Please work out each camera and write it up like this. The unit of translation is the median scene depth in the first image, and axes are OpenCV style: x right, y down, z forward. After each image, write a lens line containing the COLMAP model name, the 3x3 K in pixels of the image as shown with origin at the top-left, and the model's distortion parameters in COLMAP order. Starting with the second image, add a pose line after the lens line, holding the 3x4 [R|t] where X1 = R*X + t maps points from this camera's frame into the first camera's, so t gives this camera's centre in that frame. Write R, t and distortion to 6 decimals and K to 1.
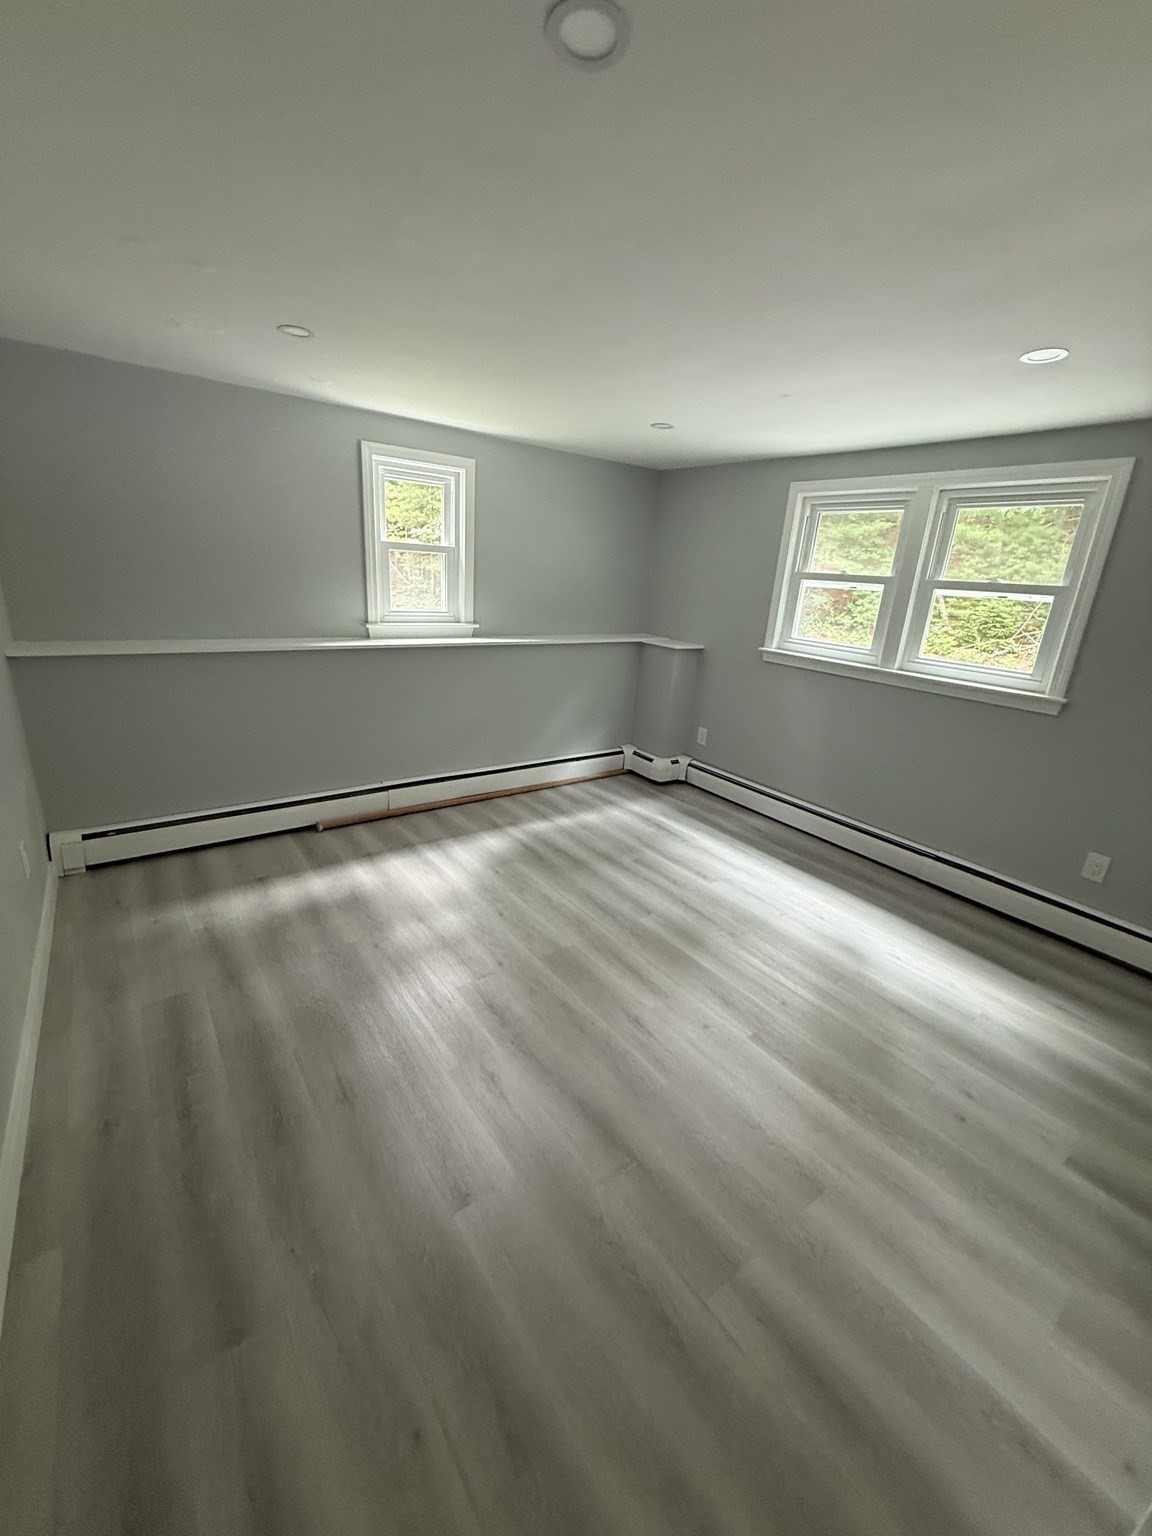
lens RADIAL K [[610.7, 0, 576.0], [0, 610.7, 768.0], [0, 0, 1]] dist [0.001712, -0.000203]
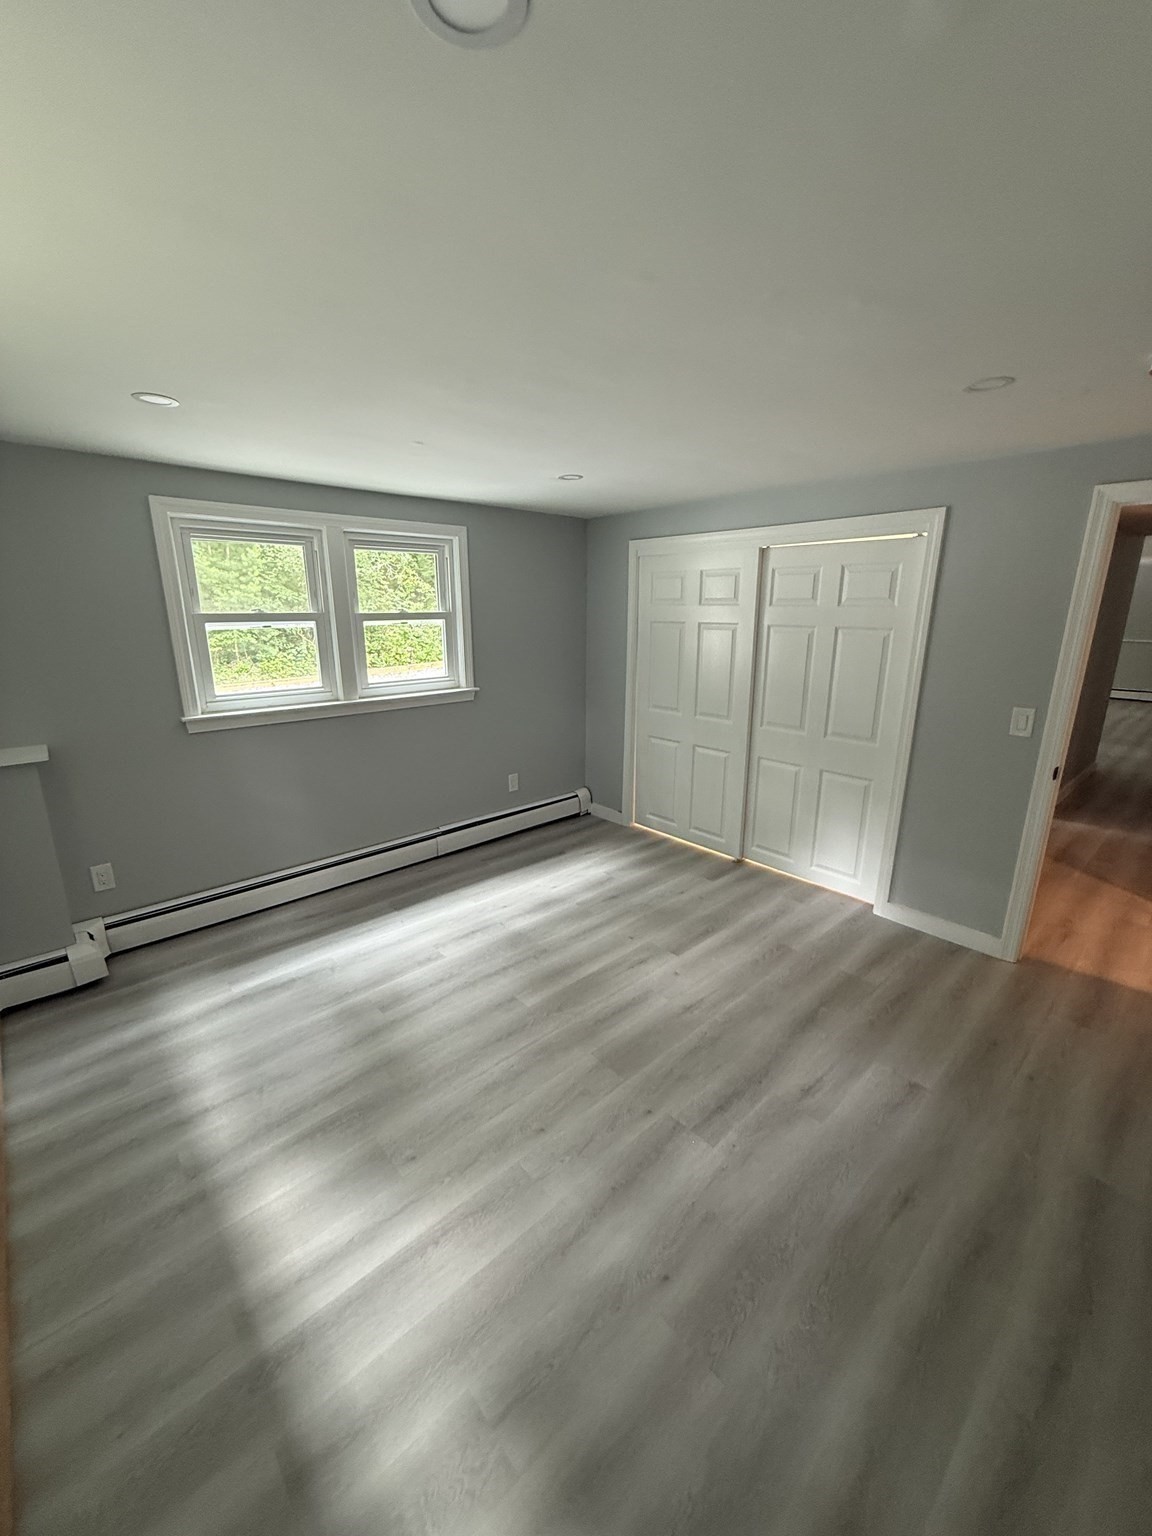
lens RADIAL K [[610.7, 0, 576.0], [0, 610.7, 768.0], [0, 0, 1]] dist [0.001712, -0.000203]
pose [[-0.098495, -0.322292, 0.941502, -0.571203], [0.300085, 0.892442, 0.336891, -0.313902], [-0.948814, 0.315713, 0.008814, 0.713300]]
